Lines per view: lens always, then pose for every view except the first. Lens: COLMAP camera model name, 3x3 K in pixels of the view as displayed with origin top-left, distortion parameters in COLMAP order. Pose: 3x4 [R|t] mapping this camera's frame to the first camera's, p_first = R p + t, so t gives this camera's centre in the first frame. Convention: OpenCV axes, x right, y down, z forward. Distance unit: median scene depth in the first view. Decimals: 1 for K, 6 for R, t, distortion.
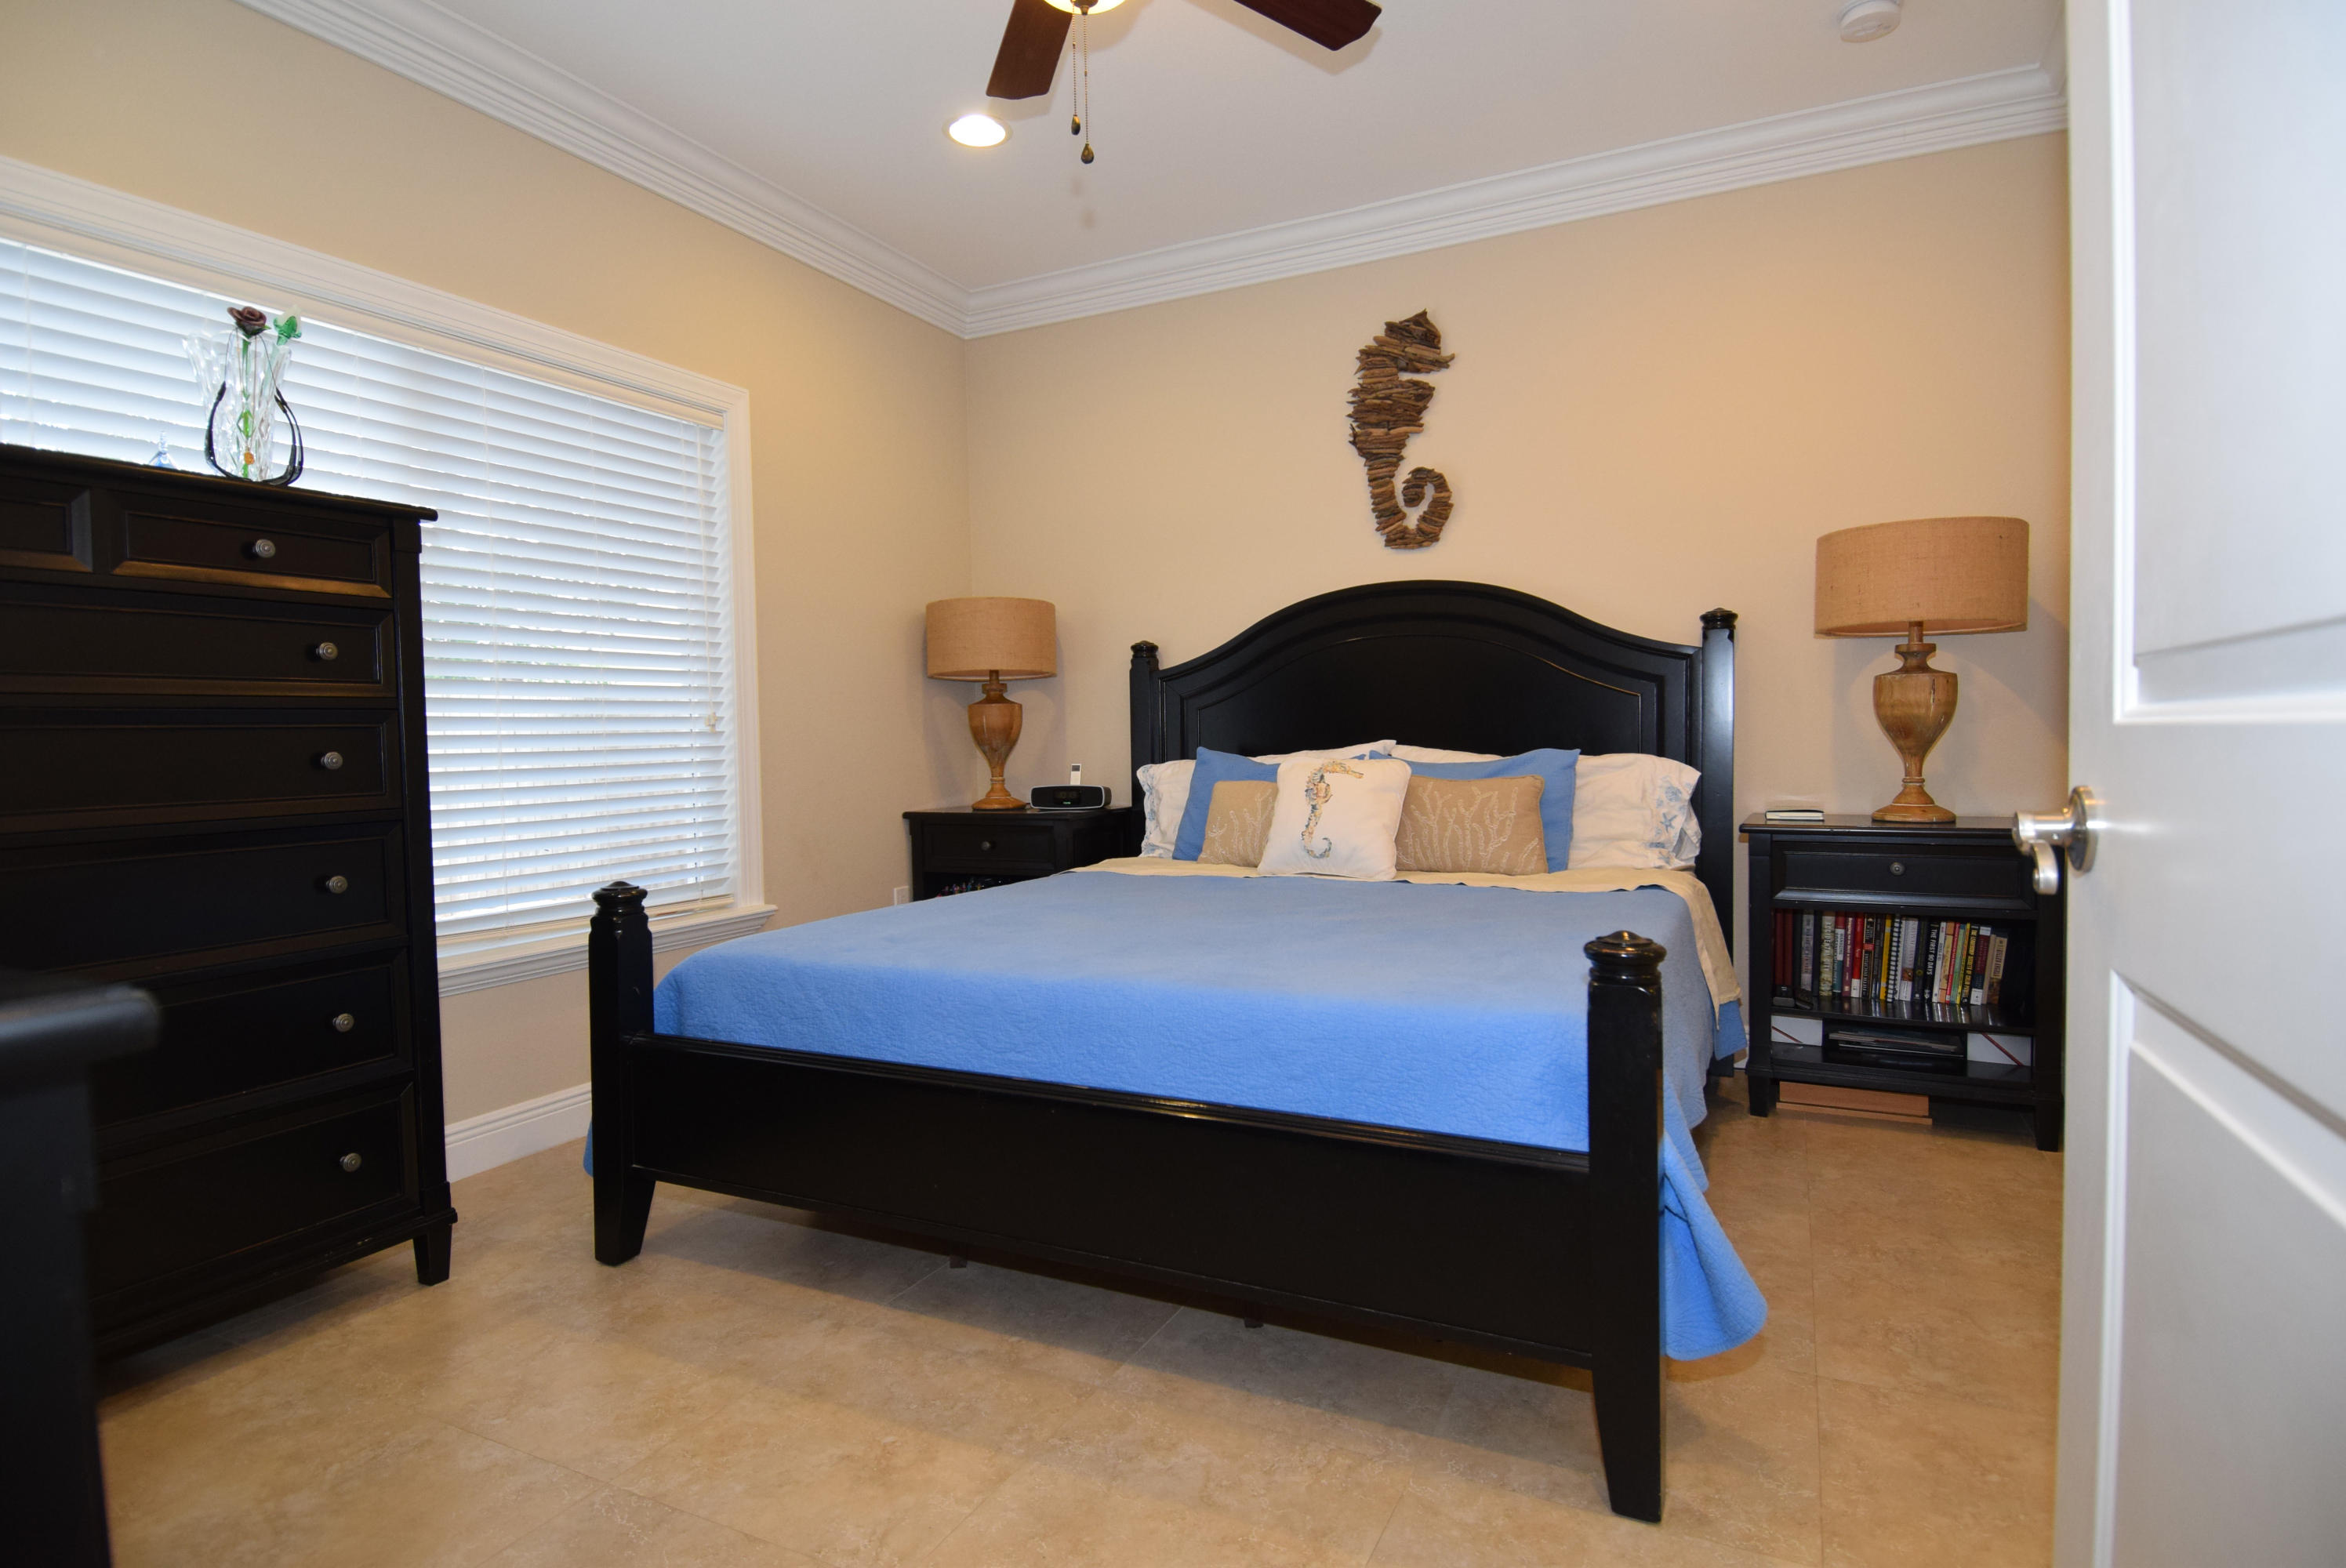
lens RADIAL K [[1222.5, 0, 1176.8], [0, 1222.5, 796.2], [0, 0, 1]] dist [0.040981, -0.047822]
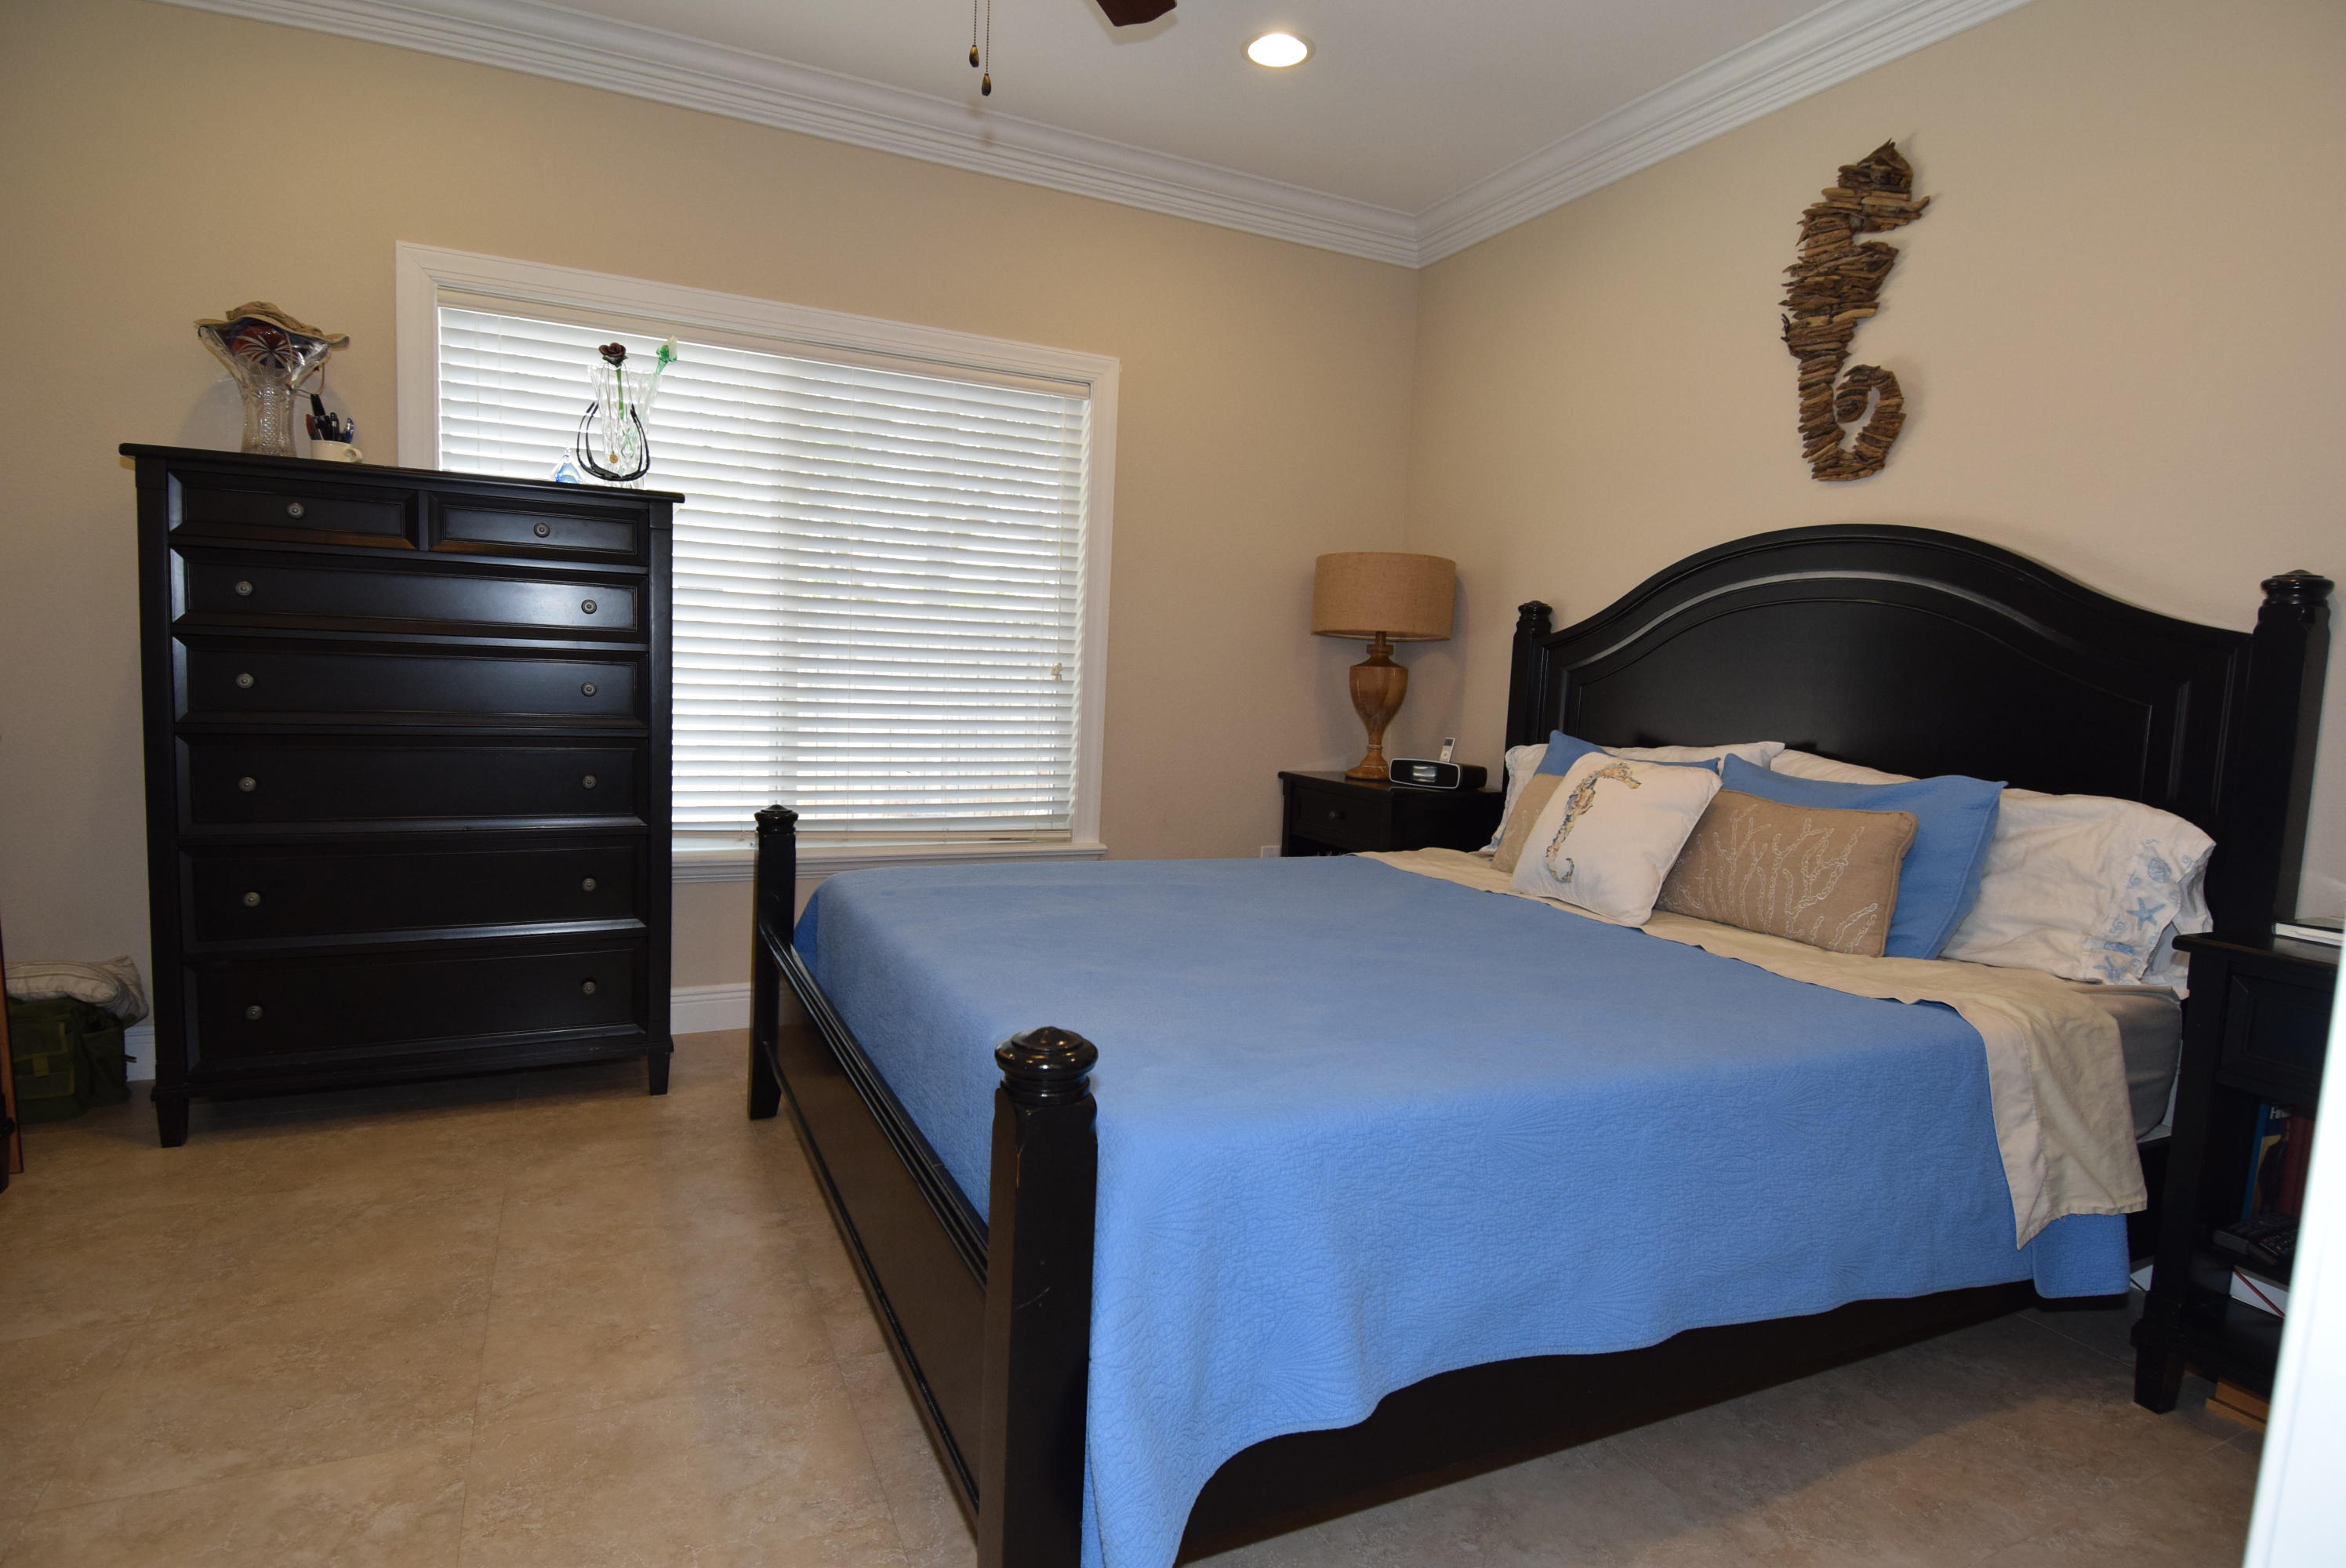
lens RADIAL K [[1222.5, 0, 1159.8], [0, 1222.5, 797.0], [0, 0, 1]] dist [0.040981, -0.047822]
pose [[0.785854, 0.115293, -0.607570, 0.342503], [-0.086645, 0.993304, 0.076420, -0.037746], [0.612312, -0.007412, 0.790581, 0.180196]]
